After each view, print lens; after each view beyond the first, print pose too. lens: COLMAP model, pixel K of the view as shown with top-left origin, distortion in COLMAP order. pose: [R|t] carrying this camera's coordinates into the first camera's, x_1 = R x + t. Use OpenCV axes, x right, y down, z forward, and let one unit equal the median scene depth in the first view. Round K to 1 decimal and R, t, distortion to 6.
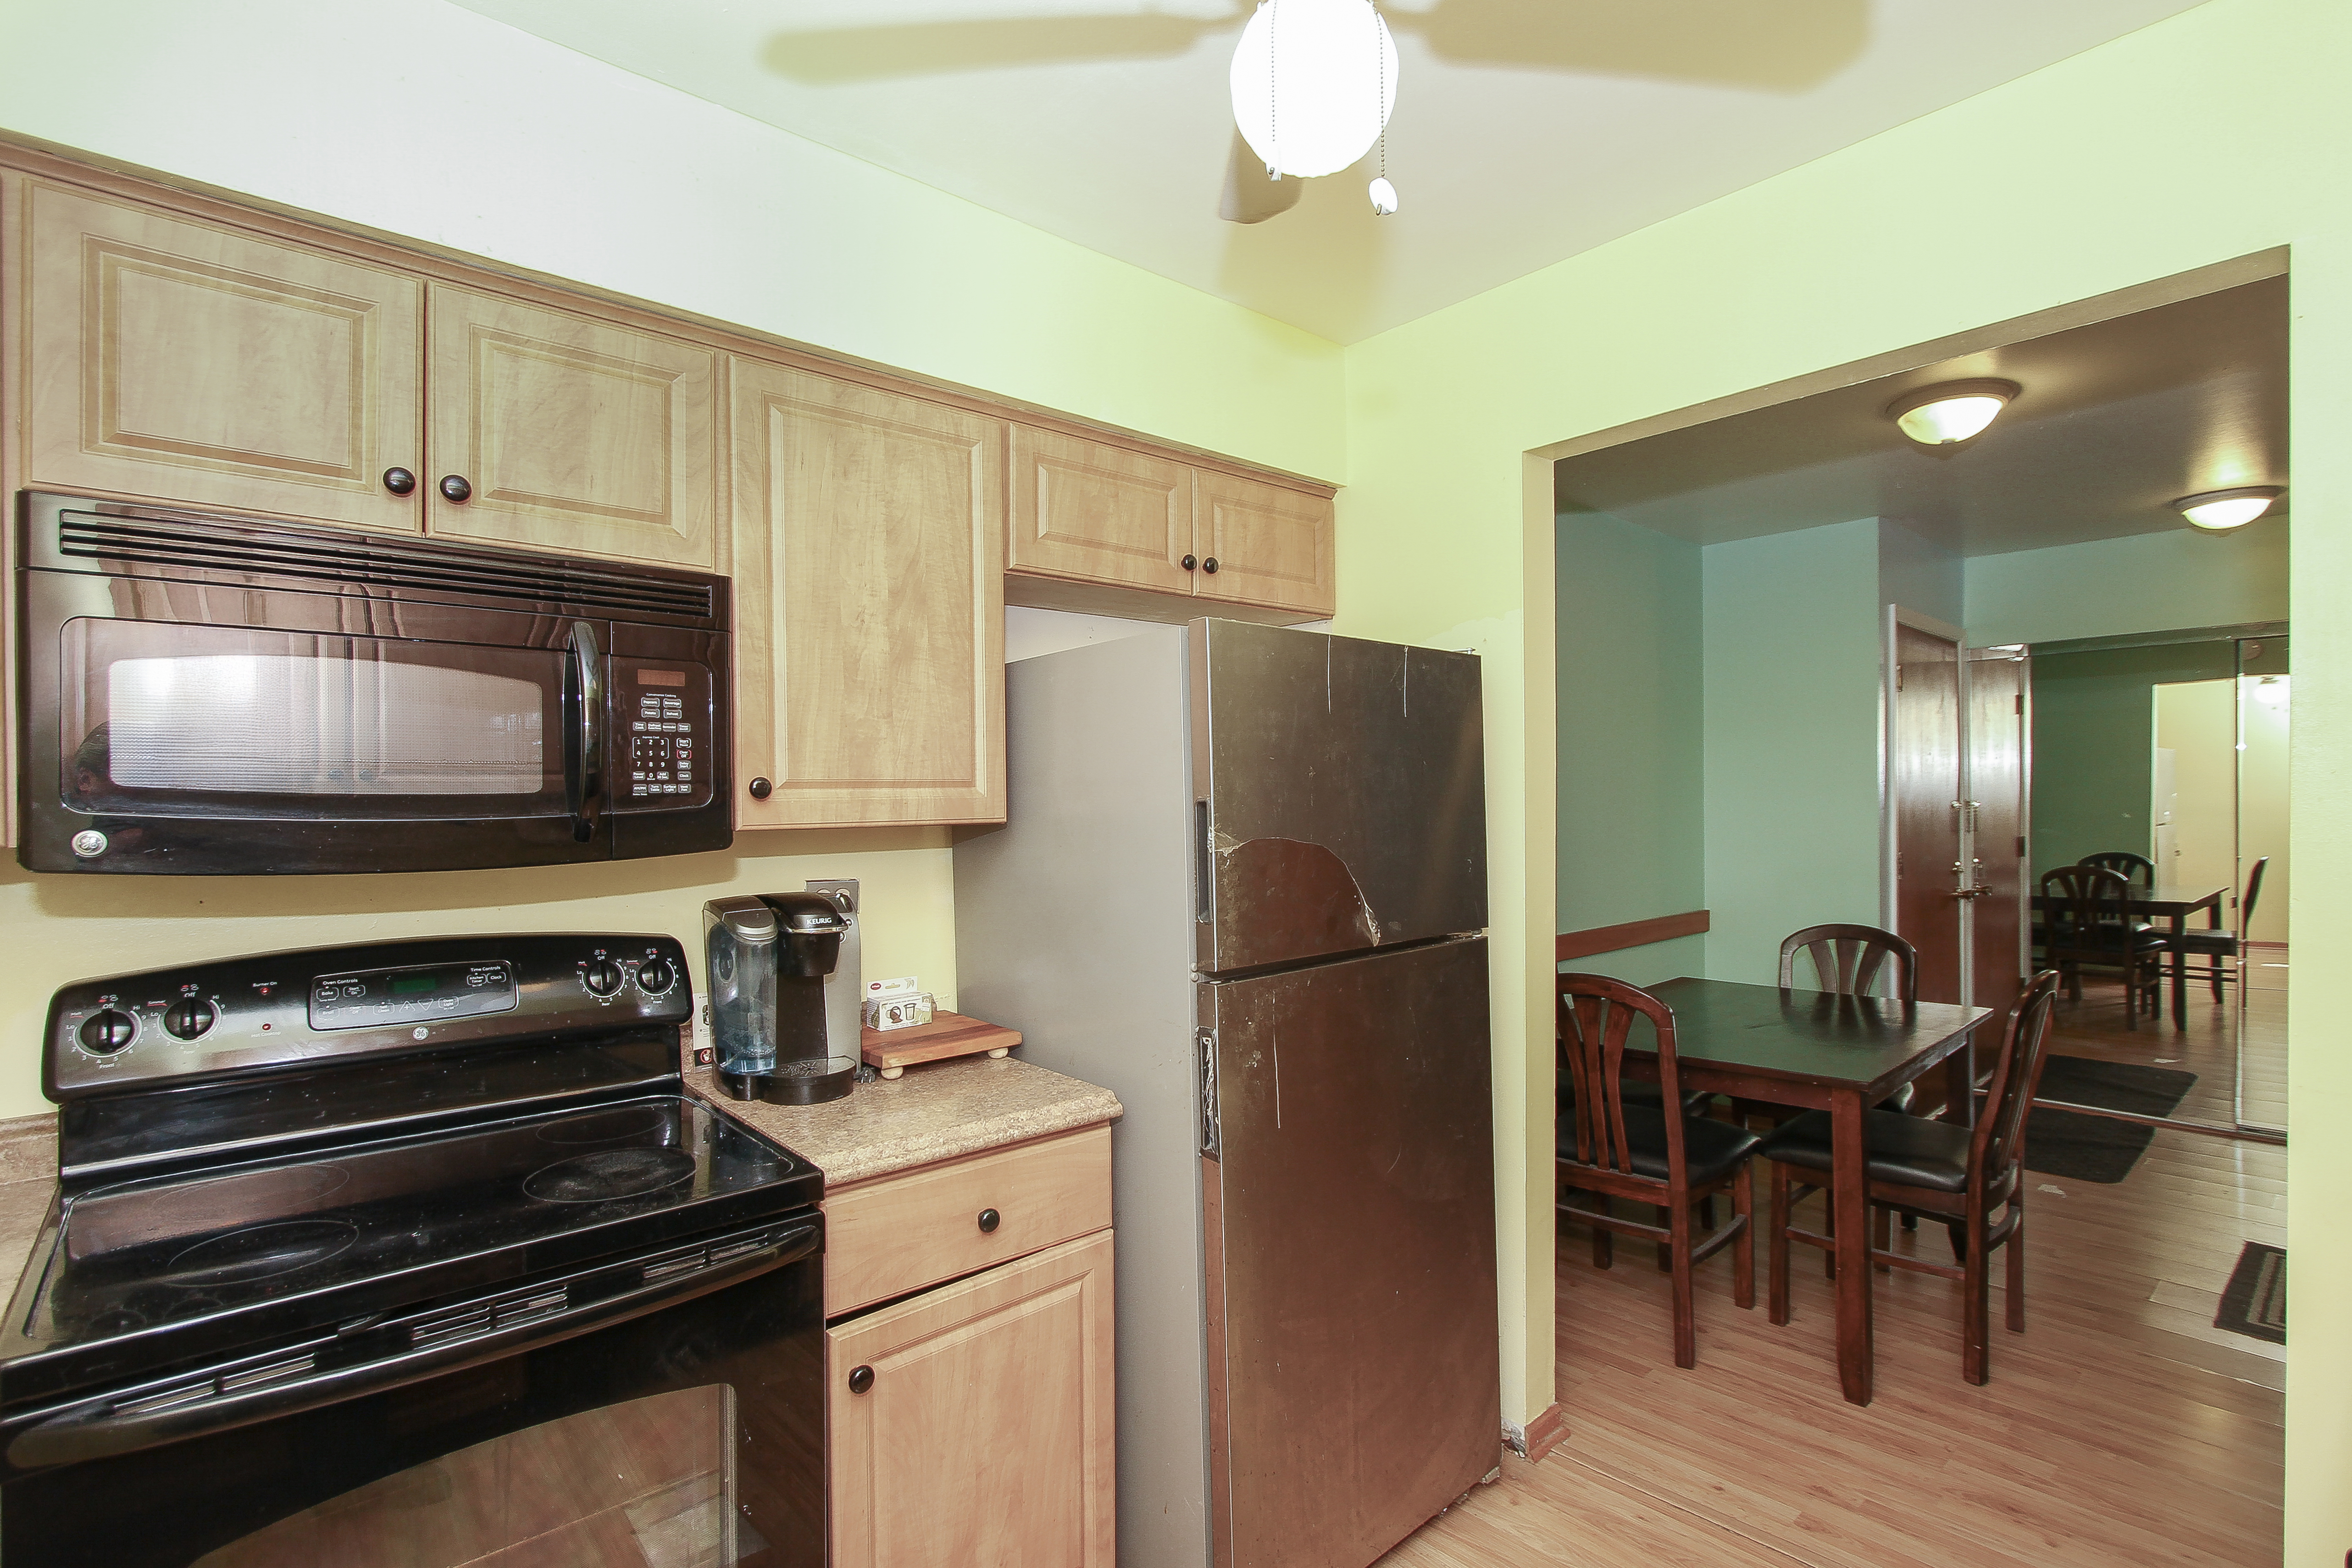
lens RADIAL K [[1116.0, 0, 1181.1], [0, 1116.0, 800.9], [0, 0, 1]] dist [-0.014421, 0.001279]
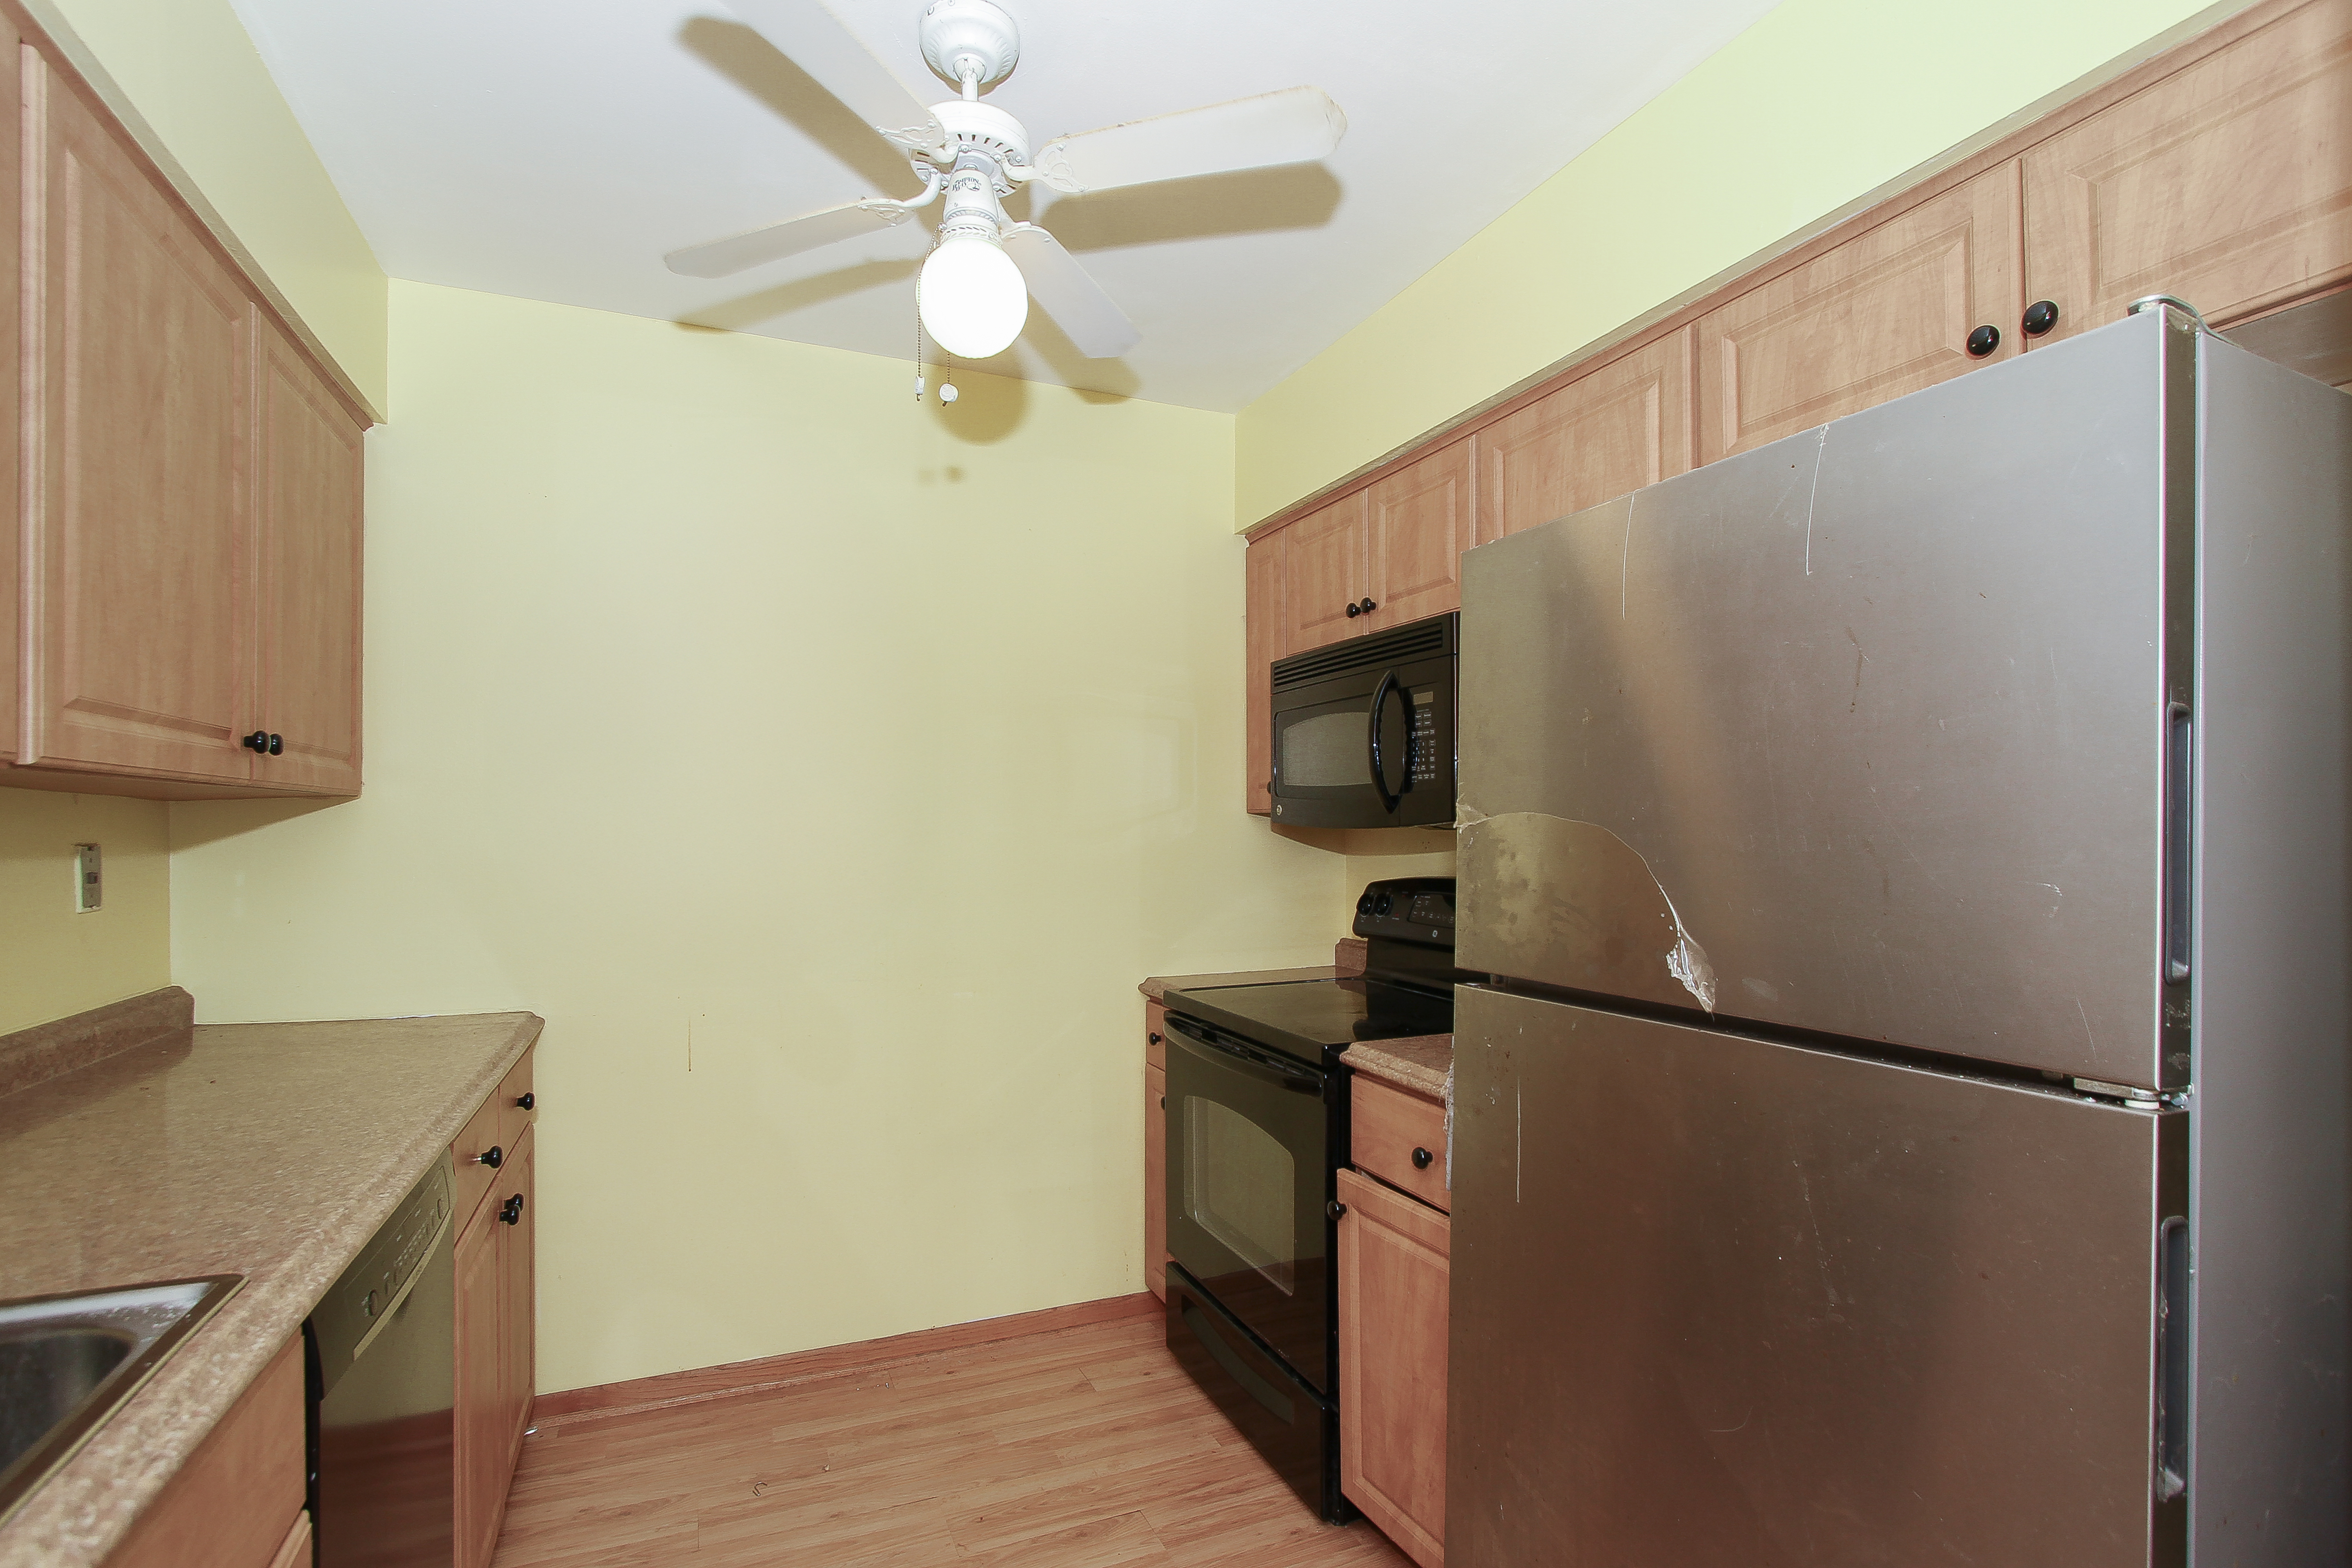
lens RADIAL K [[1116.0, 0, 1185.2], [0, 1116.0, 824.6], [0, 0, 1]] dist [-0.014421, 0.001279]
pose [[-0.297602, 0.005176, -0.954676, 0.955566], [0.003883, 0.999984, 0.004212, 0.041416], [0.954682, -0.002454, -0.297617, 1.115543]]
